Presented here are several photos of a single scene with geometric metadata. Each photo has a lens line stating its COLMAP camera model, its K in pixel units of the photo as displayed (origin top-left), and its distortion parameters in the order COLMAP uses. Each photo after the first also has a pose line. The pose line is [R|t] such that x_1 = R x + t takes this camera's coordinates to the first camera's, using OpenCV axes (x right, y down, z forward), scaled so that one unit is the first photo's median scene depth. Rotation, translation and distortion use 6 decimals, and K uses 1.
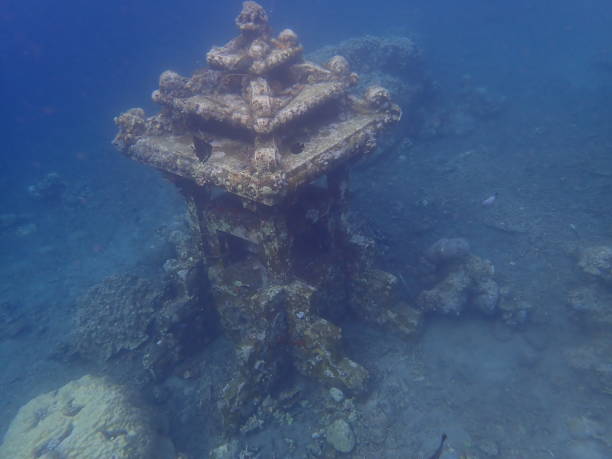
lens RADIAL K [[515.6, 0, 302.1], [0, 515.6, 227.7], [0, 0, 1]] dist [0.297435, 0.001814]
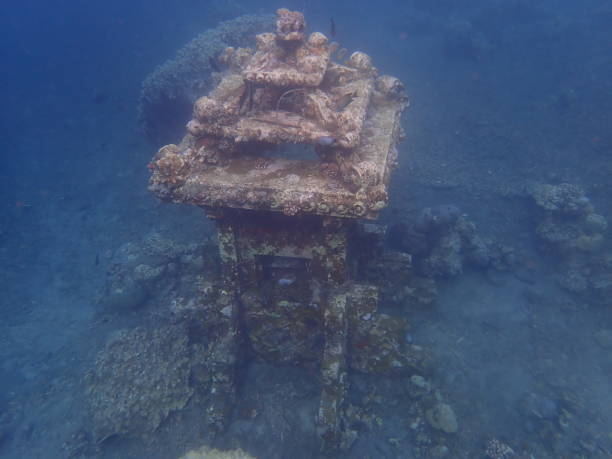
lens RADIAL K [[515.6, 0, 302.1], [0, 515.6, 227.7], [0, 0, 1]] dist [0.297435, 0.001814]
pose [[0.911526, -0.237581, 0.335673, -0.428717], [0.219451, 0.971318, 0.091554, -0.121452], [-0.347796, -0.009790, 0.937519, 0.113548]]
